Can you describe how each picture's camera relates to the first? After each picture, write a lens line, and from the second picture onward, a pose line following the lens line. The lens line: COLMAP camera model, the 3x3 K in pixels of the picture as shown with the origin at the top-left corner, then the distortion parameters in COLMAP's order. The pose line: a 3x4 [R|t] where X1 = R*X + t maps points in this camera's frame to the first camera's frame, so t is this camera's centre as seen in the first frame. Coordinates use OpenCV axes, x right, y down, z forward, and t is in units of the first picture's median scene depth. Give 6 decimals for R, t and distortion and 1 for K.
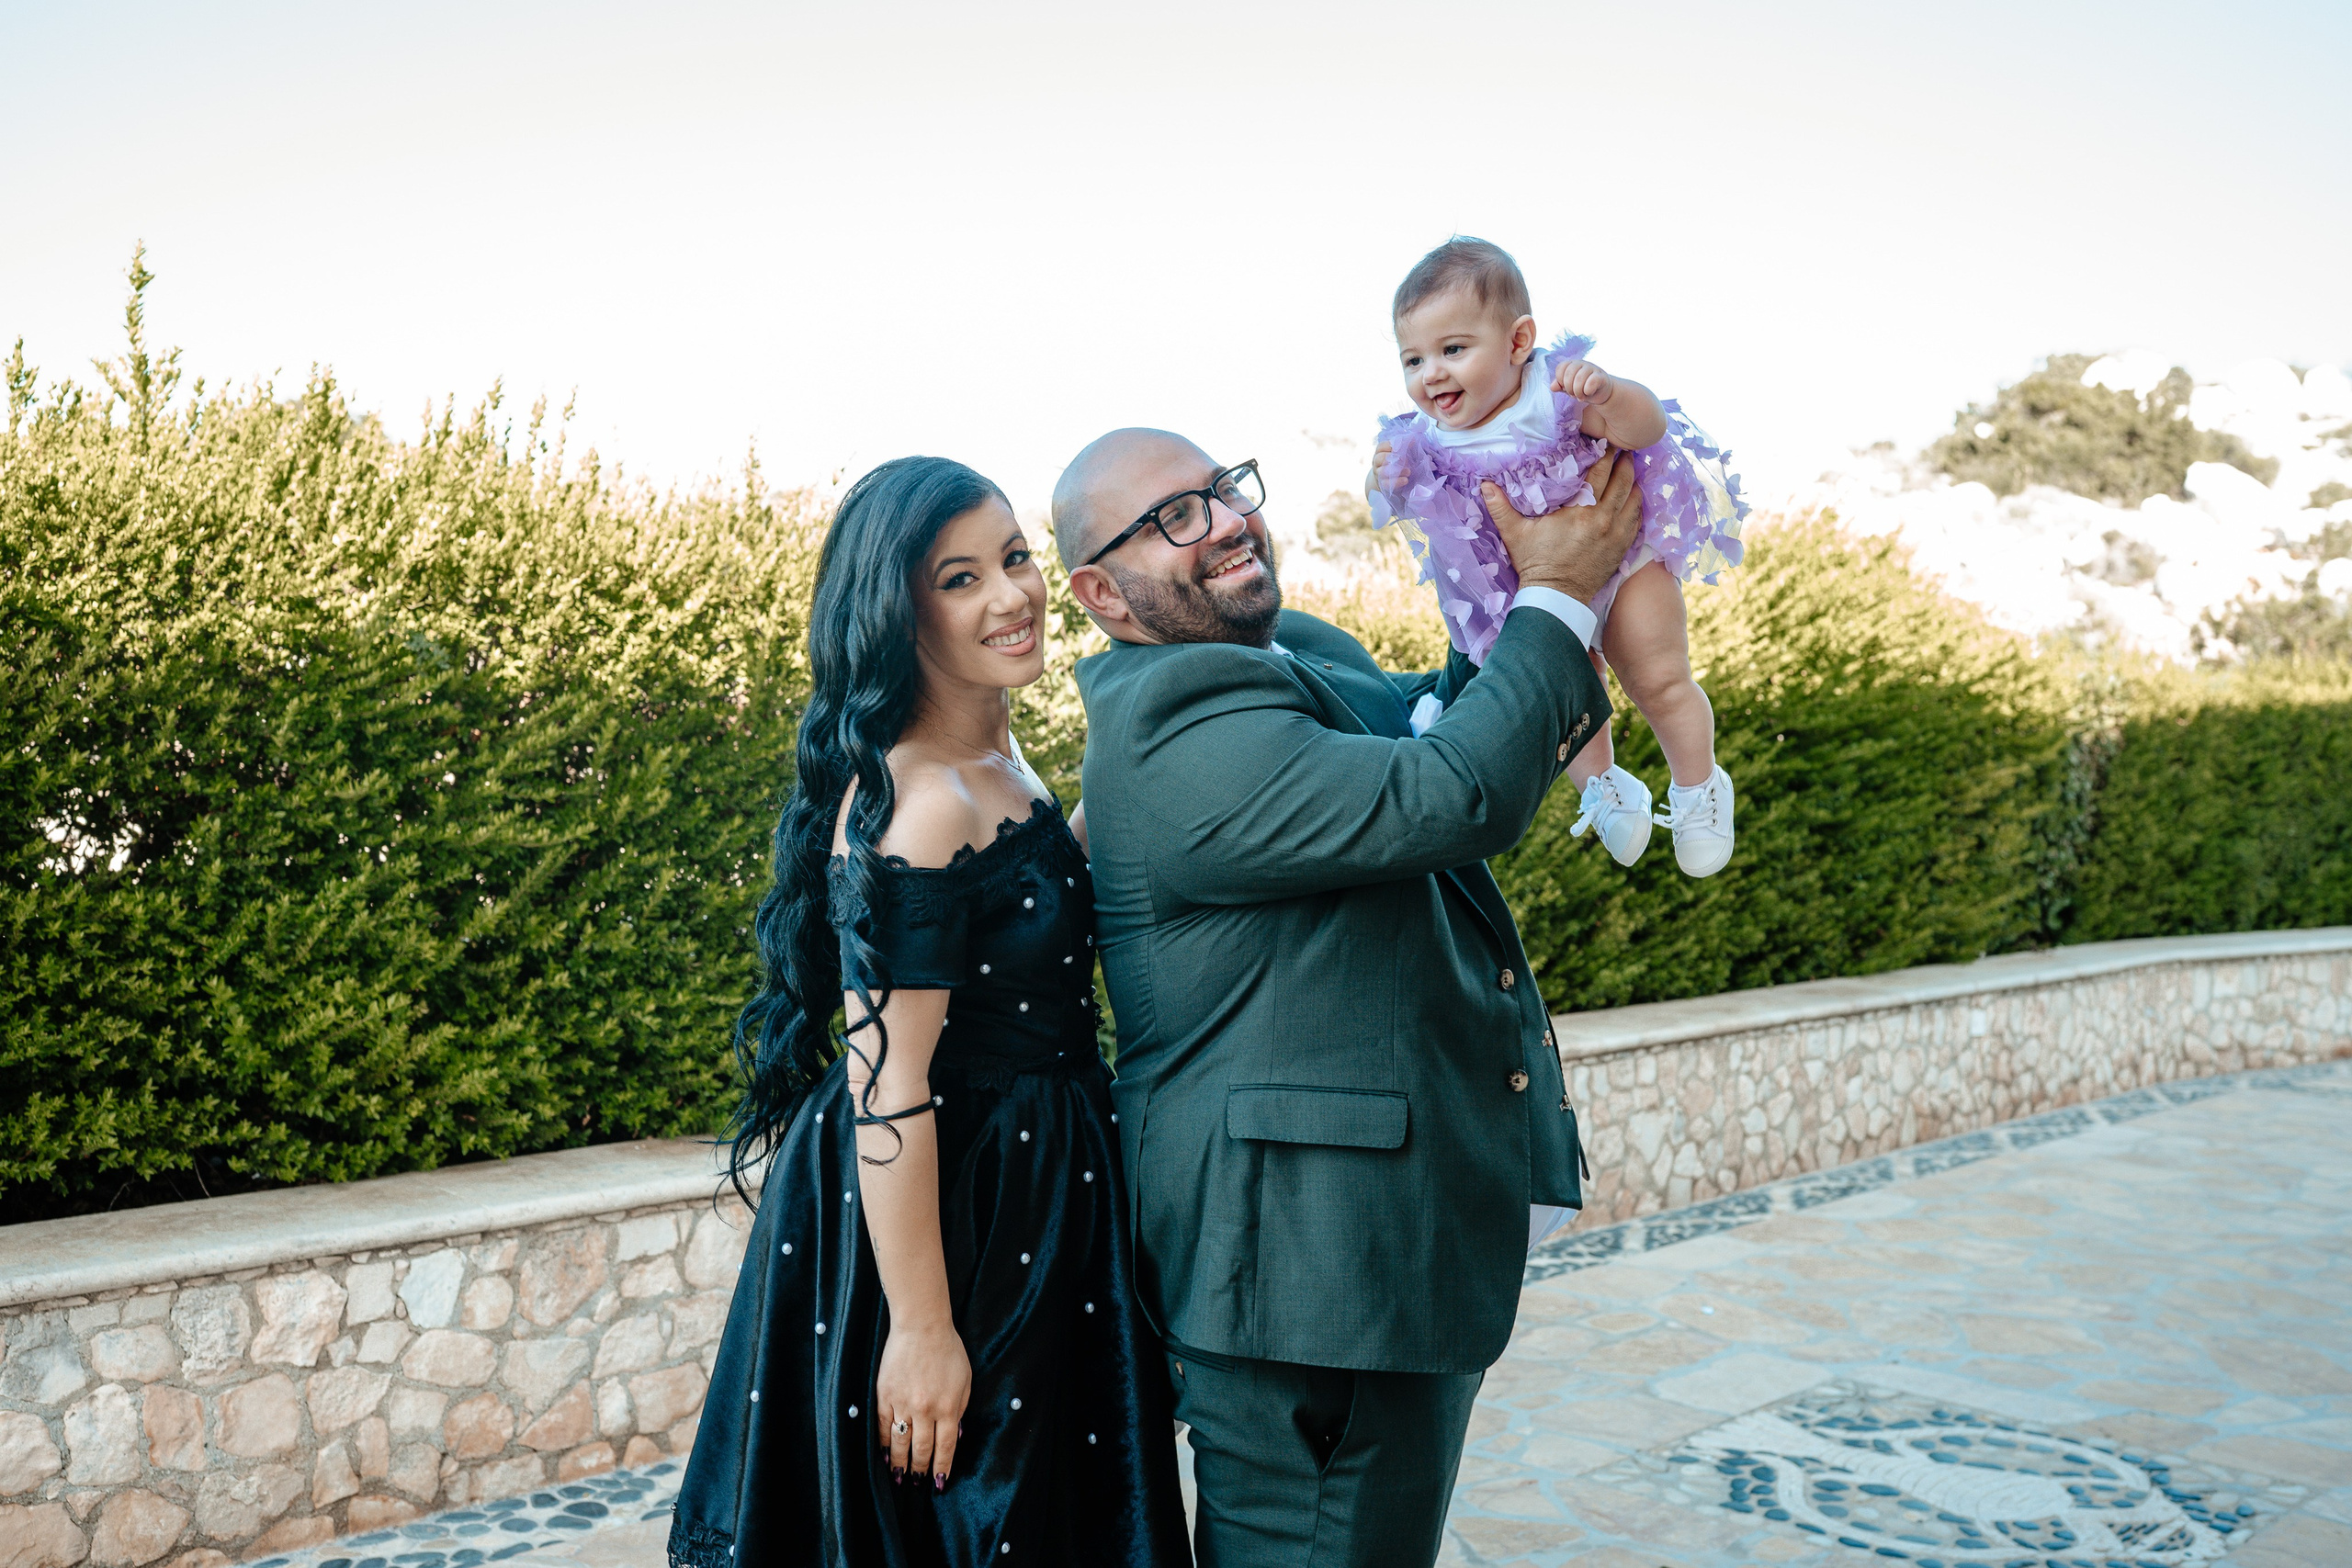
lens RADIAL K [[2222.6, 0, 1180.8], [0, 2222.6, 783.6], [0, 0, 1]] dist [0.000033, 0.000000]
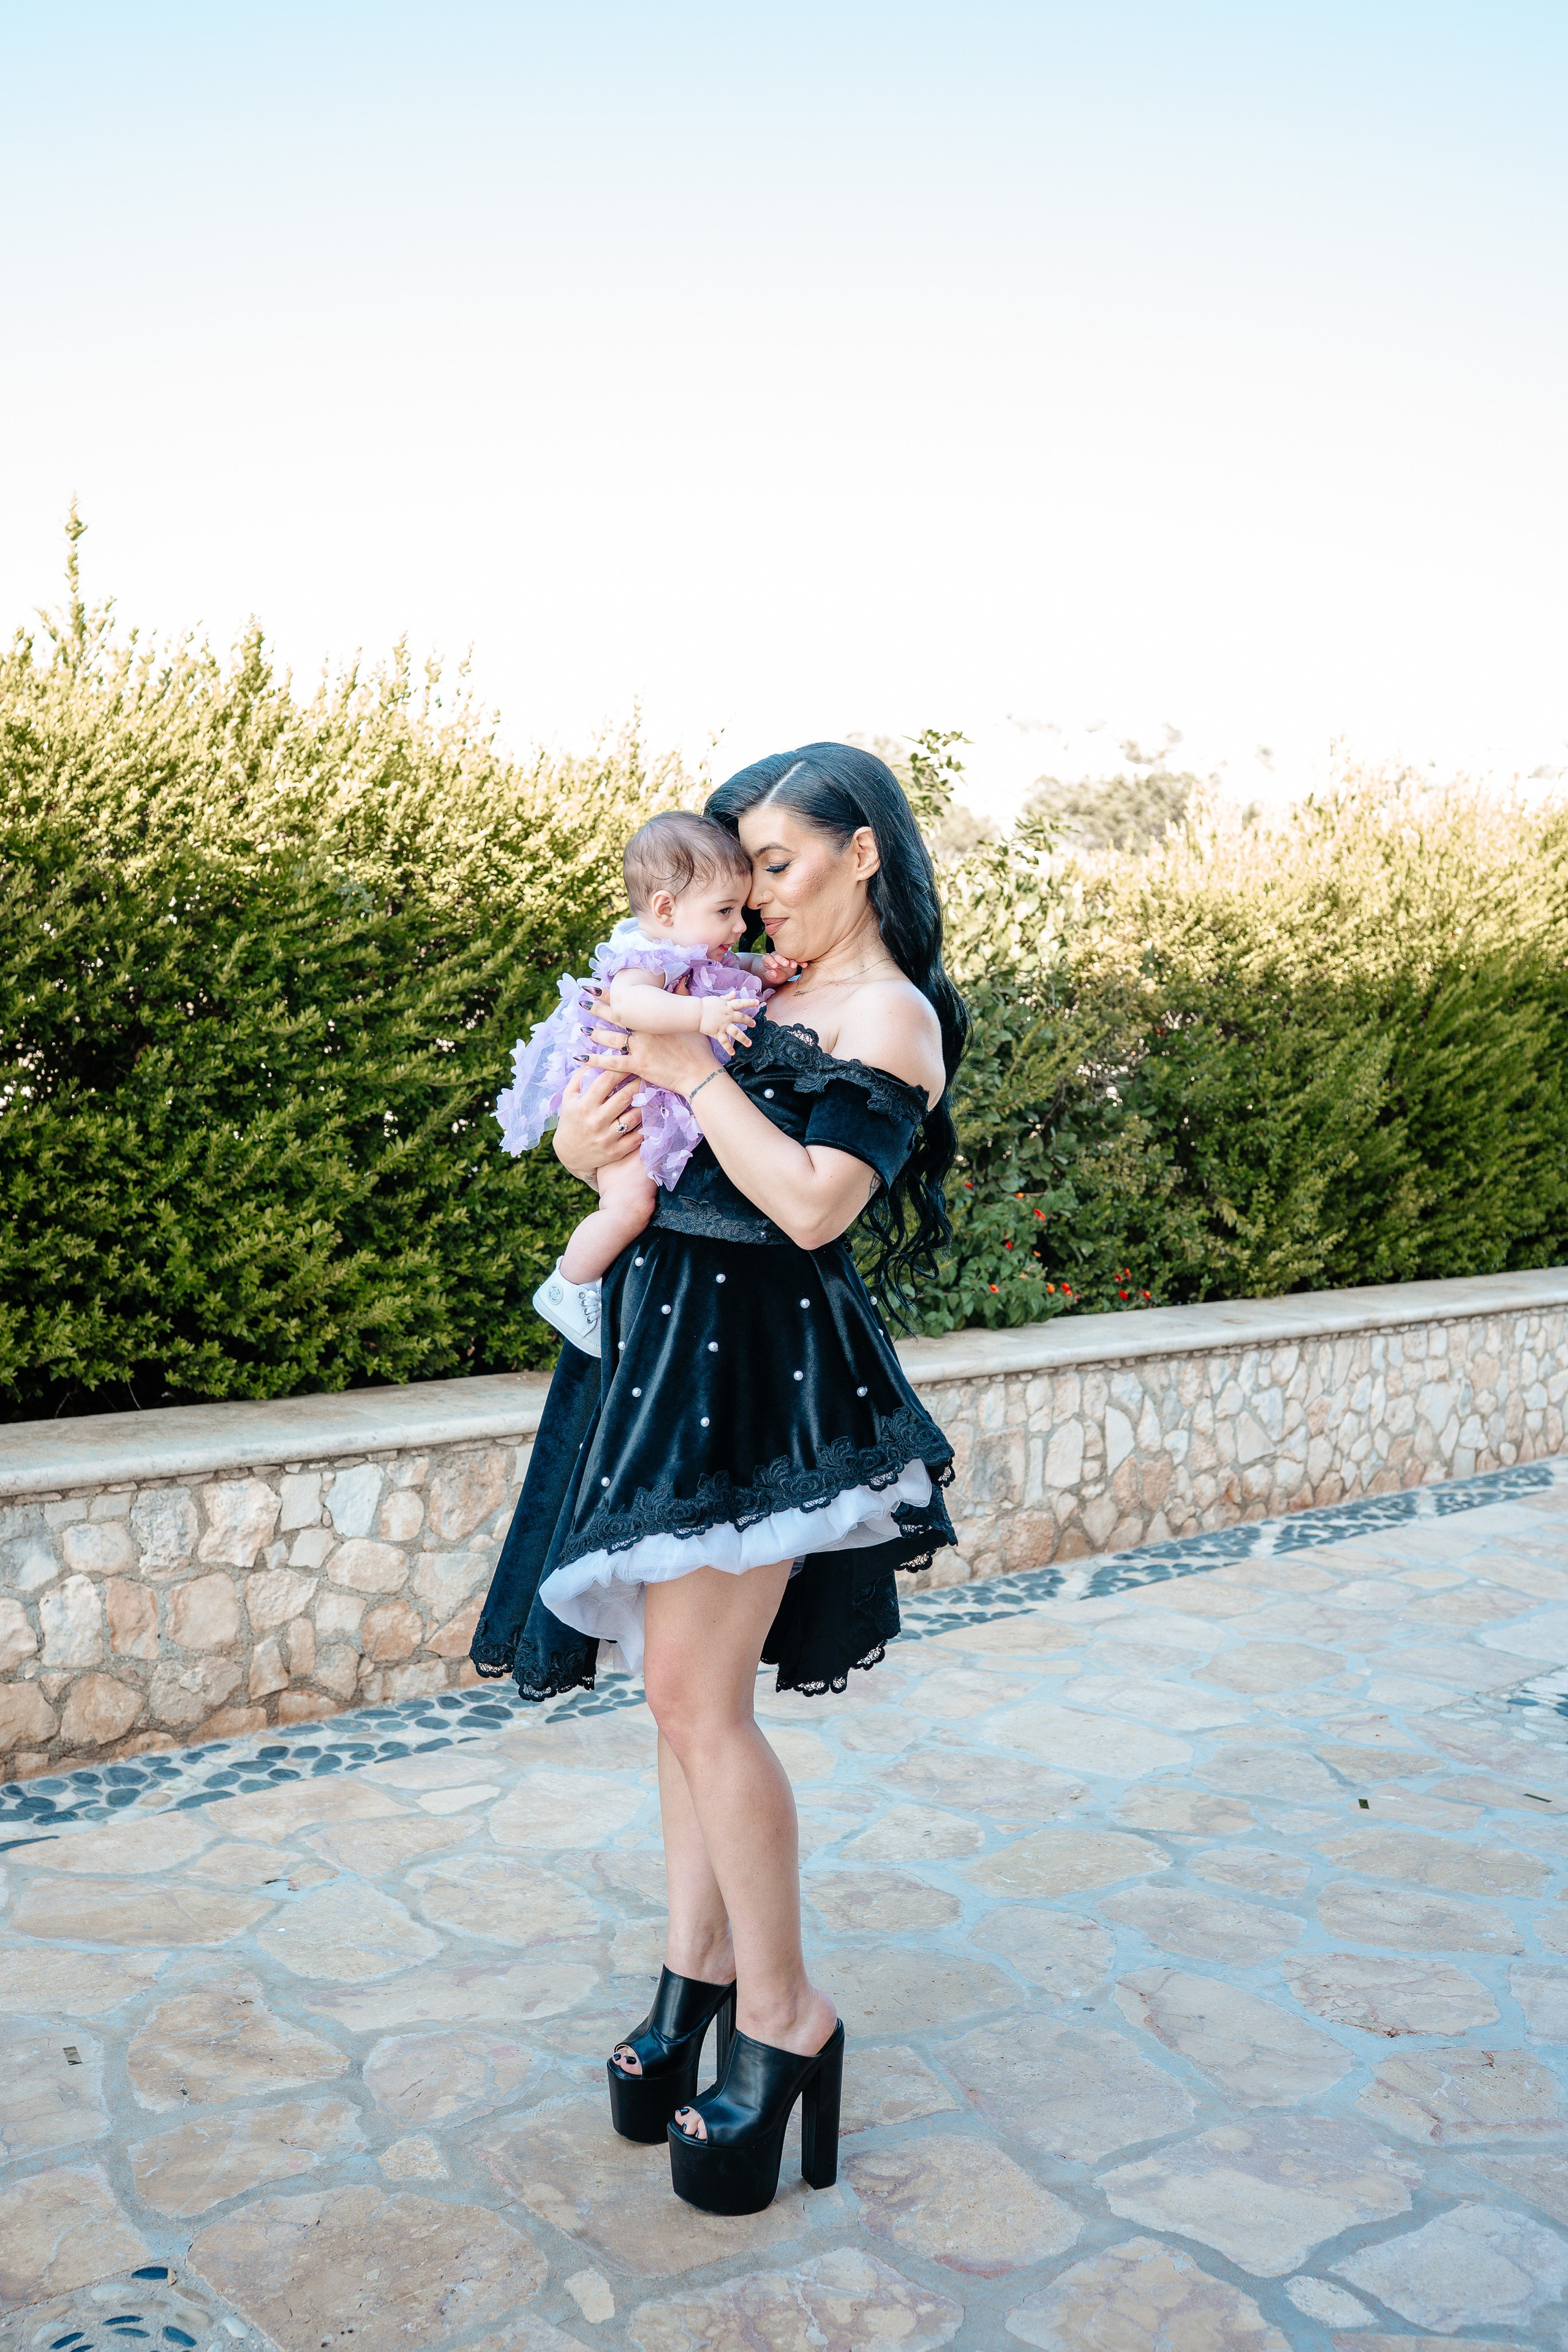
lens RADIAL K [[2222.8, 0, 787.1], [0, 2222.8, 1172.9], [0, 0, 1]] dist [0.000033, 0.000000]
pose [[0.999265, 0.024218, -0.029709, -0.093531], [-0.022827, 0.998667, 0.046290, 0.016303], [0.030791, -0.045578, 0.998486, -0.039058]]
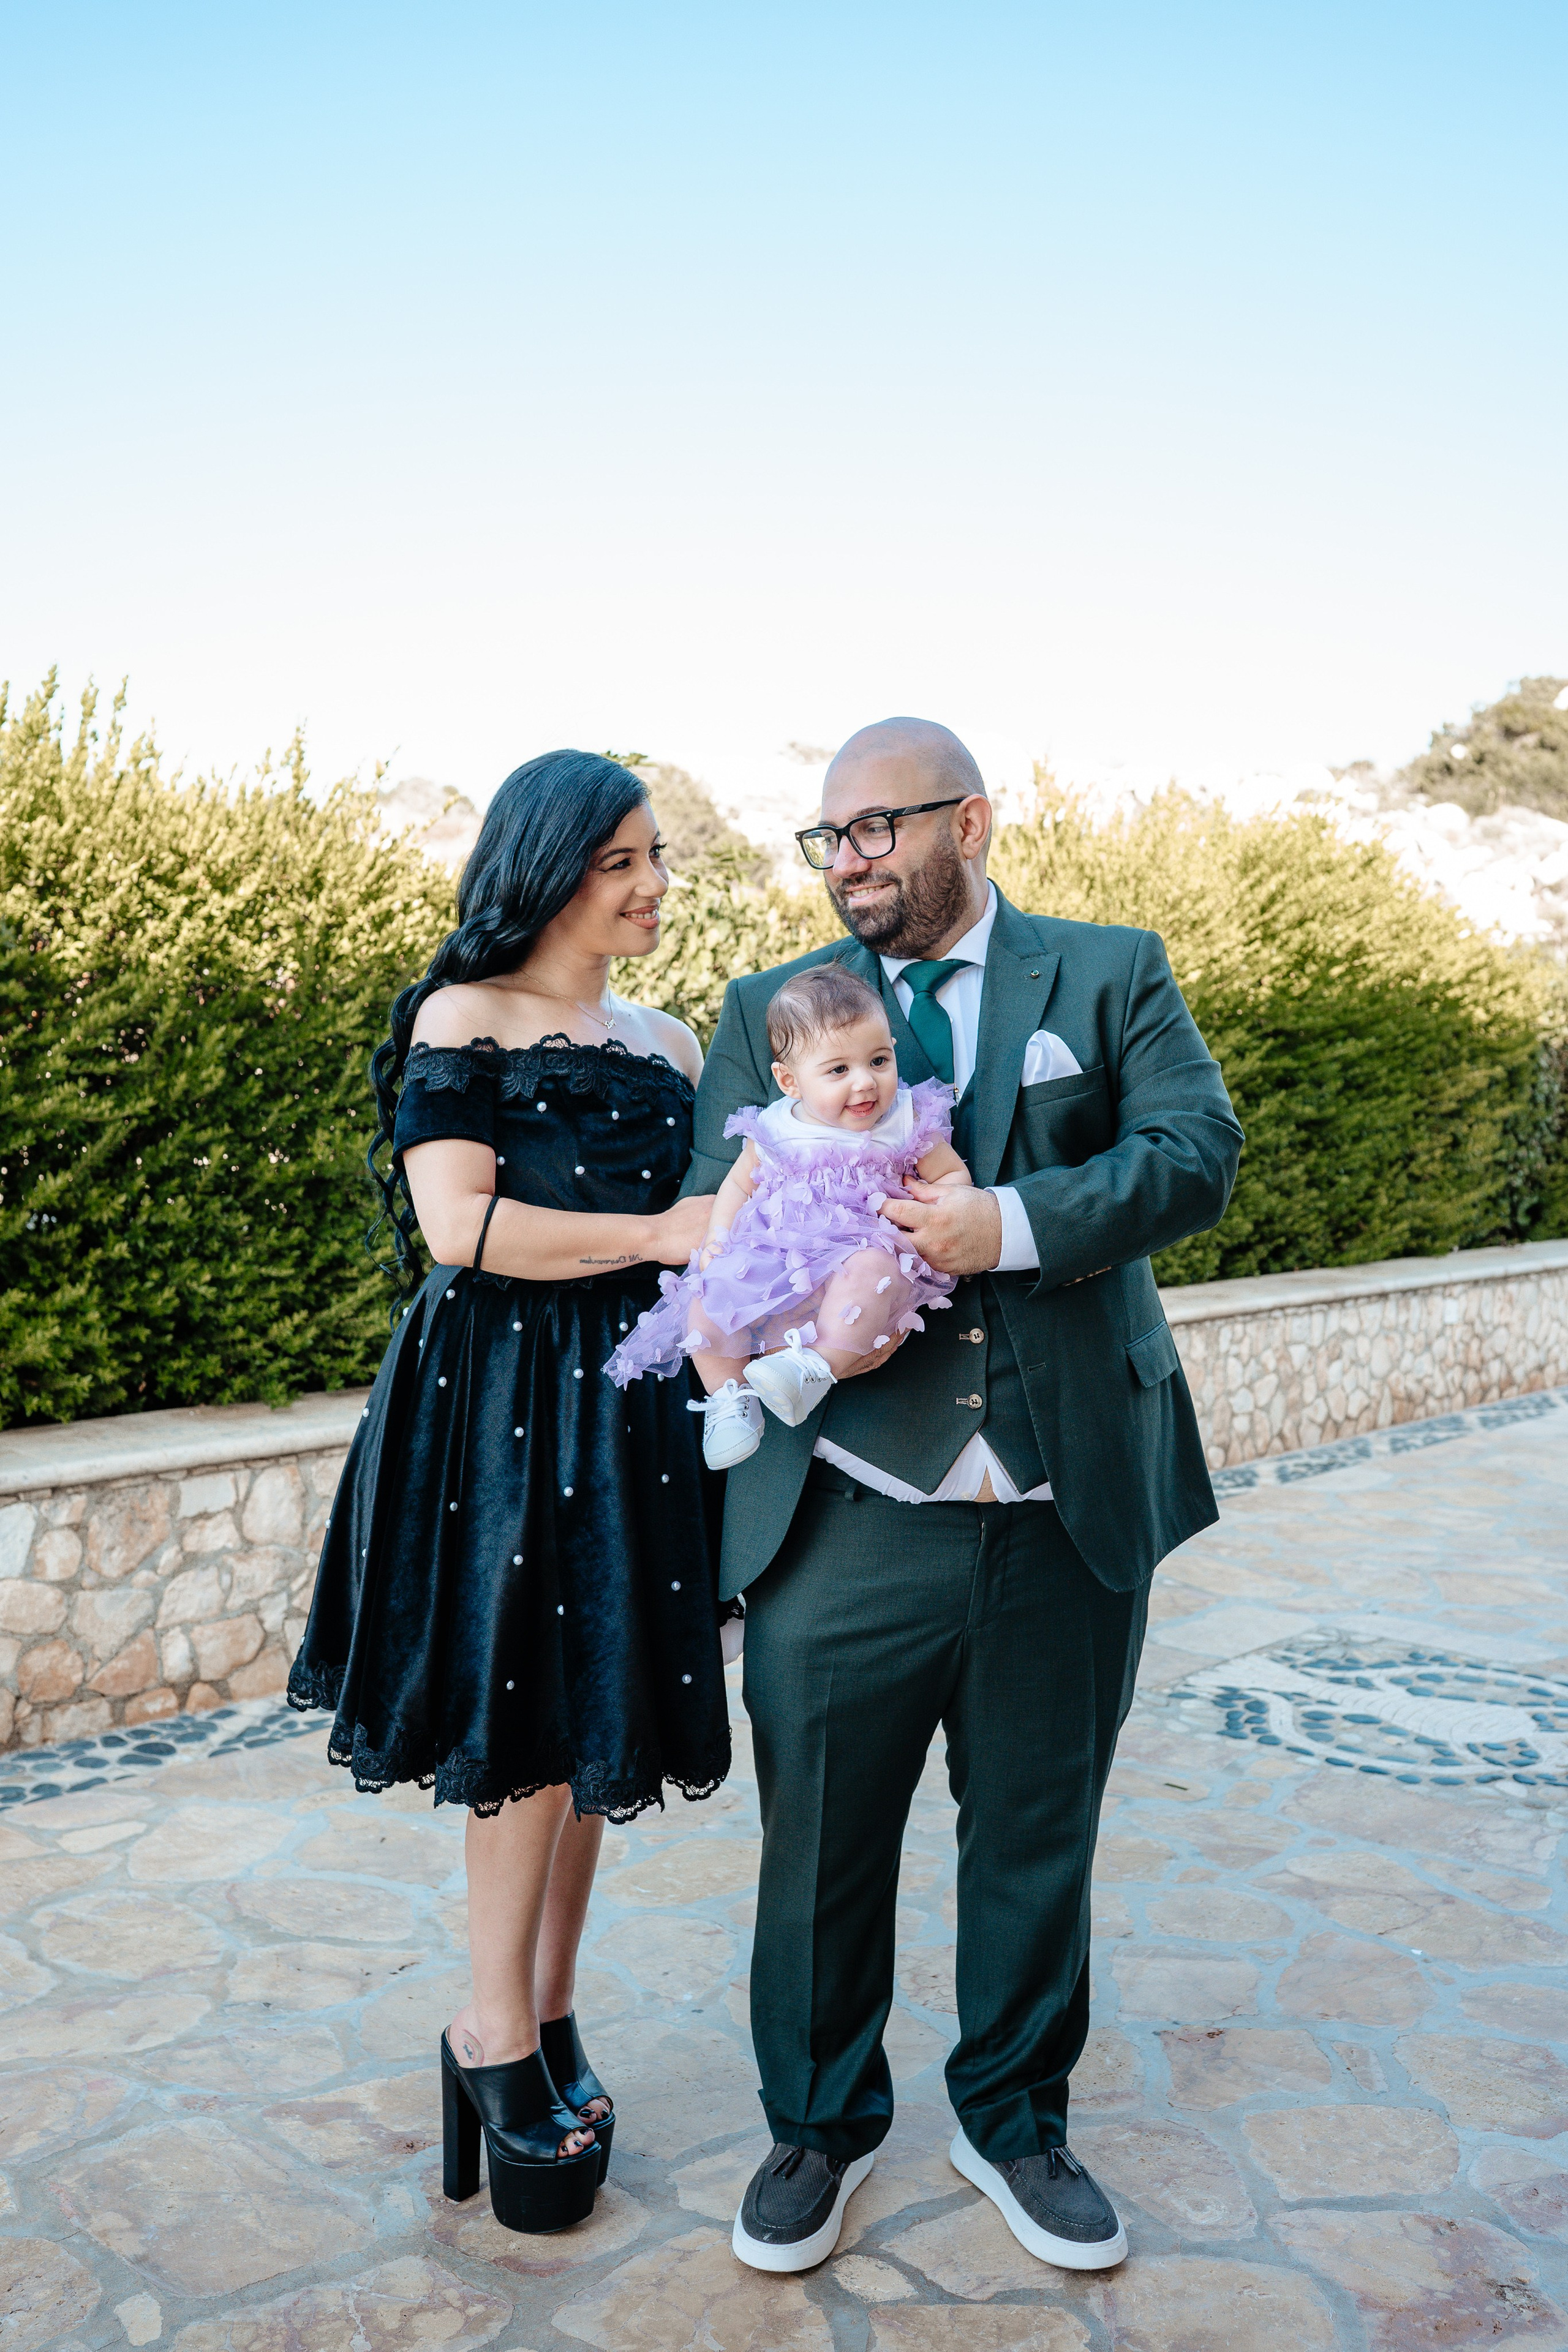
lens RADIAL K [[2222.8, 0, 785.6], [0, 2222.8, 1171.7], [0, 0, 1]] dist [0.000033, 0.000000]
pose [[0.998487, 0.001420, 0.054977, -0.025002], [-0.003183, 0.999483, 0.032003, 0.016966], [-0.054903, -0.032129, 0.997975, -0.054661]]
